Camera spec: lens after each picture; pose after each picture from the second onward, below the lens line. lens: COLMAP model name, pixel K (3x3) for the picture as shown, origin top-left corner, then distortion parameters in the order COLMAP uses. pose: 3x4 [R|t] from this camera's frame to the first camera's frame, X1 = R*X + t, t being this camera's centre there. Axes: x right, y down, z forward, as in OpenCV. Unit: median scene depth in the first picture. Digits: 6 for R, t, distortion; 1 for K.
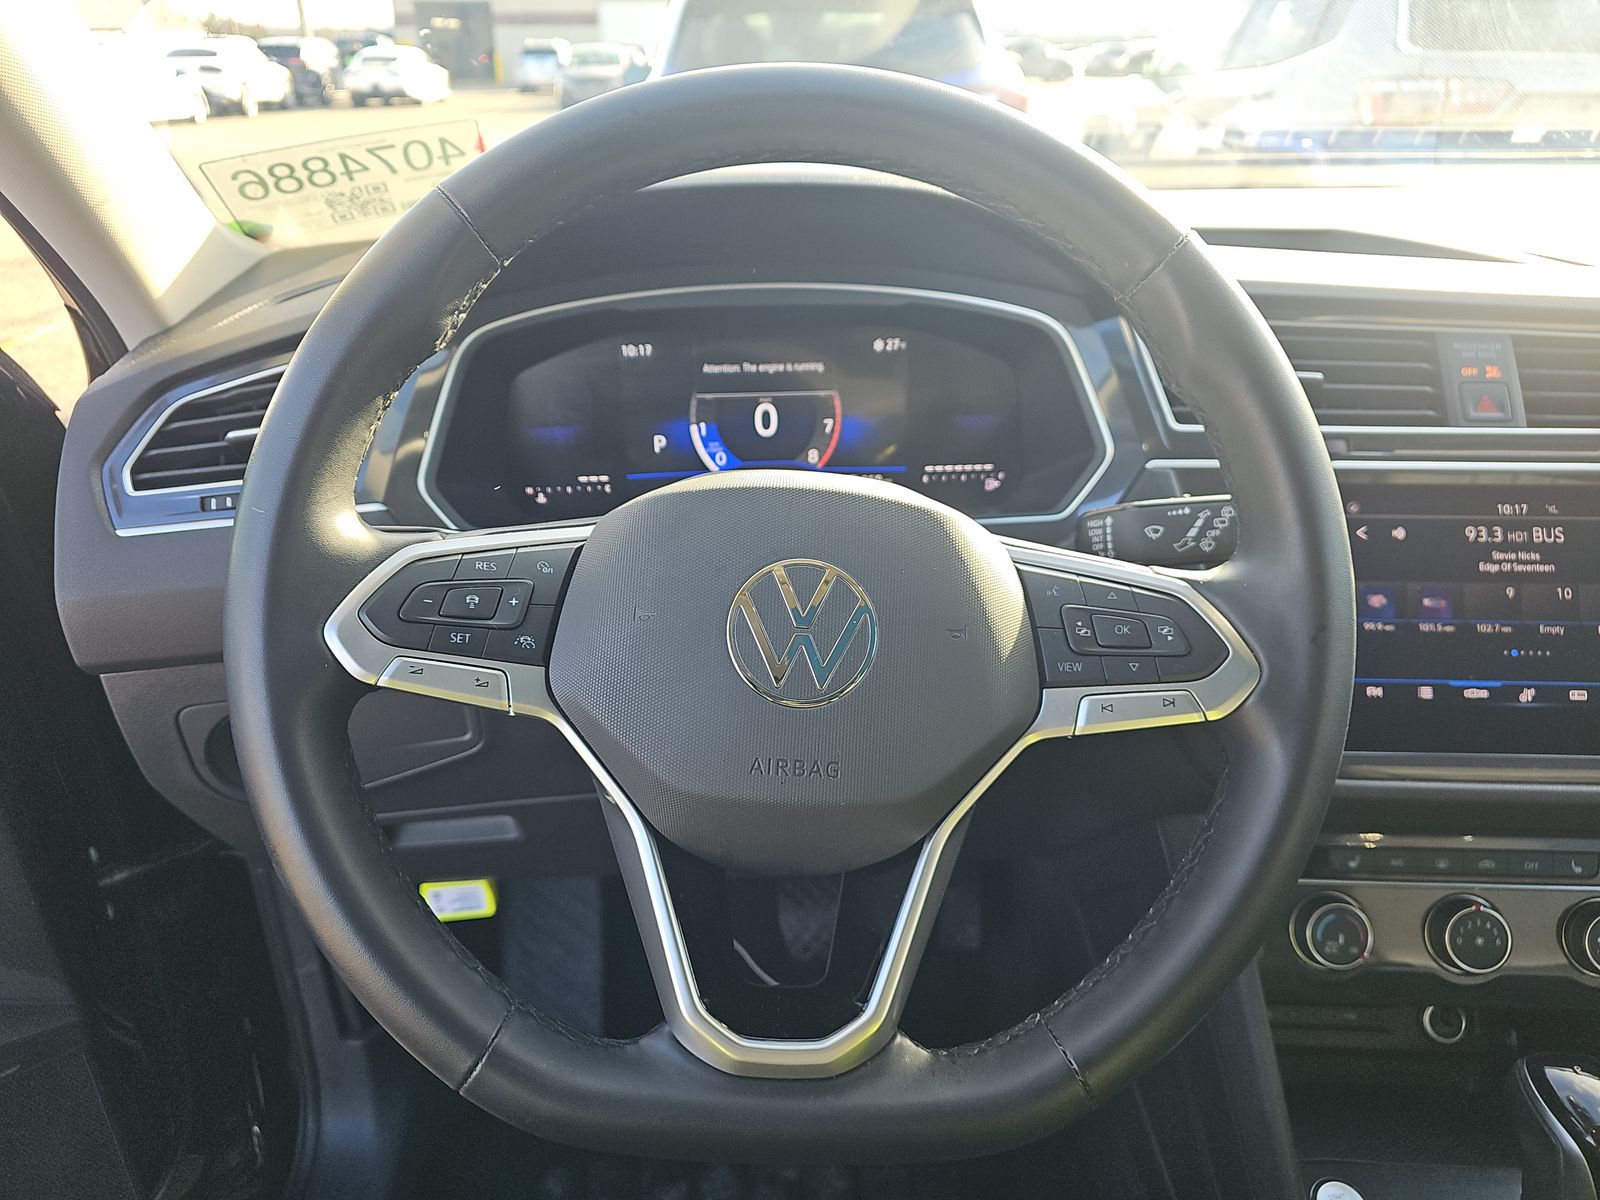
lens RADIAL K [[1073.9, 0, 801.8], [0, 1073.9, 597.0], [0, 0, 1]] dist [0.024151, -0.010049]
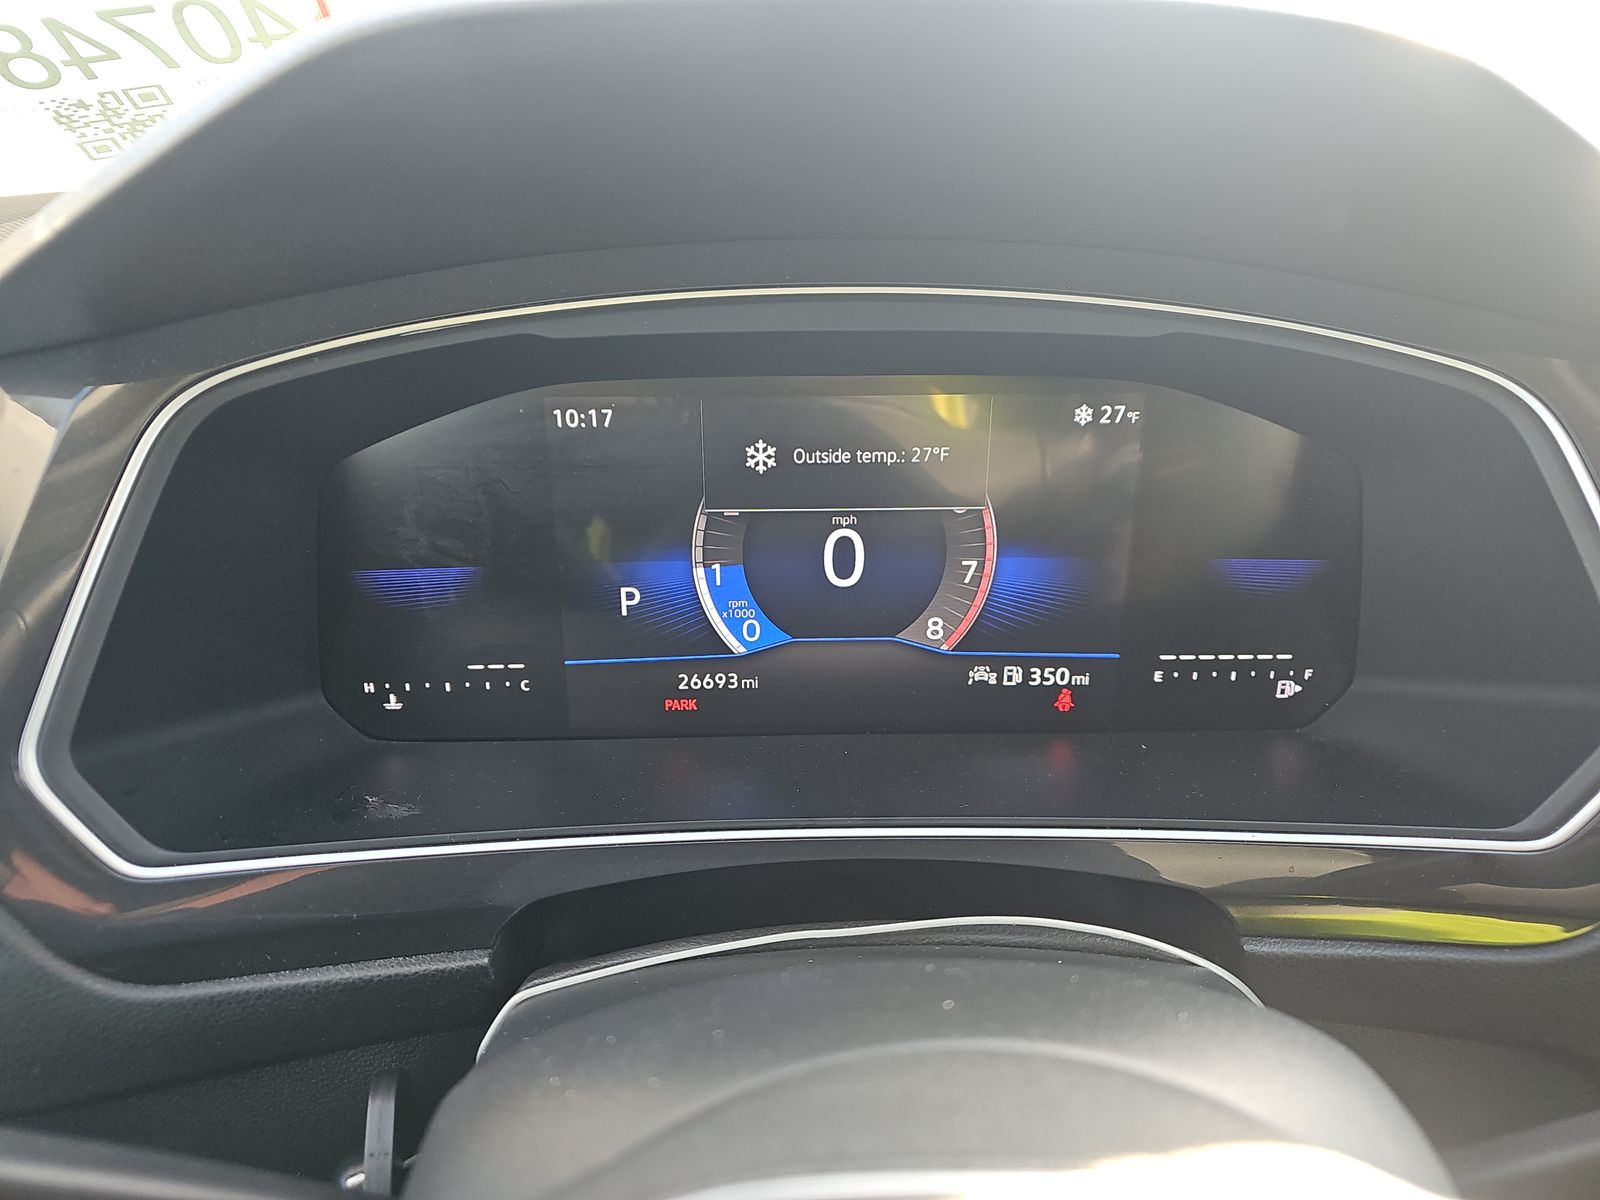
lens RADIAL K [[1073.9, 0, 803.7], [0, 1073.9, 597.8], [0, 0, 1]] dist [0.024151, -0.010049]
pose [[0.999692, 0.021278, -0.012736, -0.044846], [-0.021080, 0.999658, 0.015471, -0.152147], [0.013061, -0.015198, 0.999799, 0.498989]]
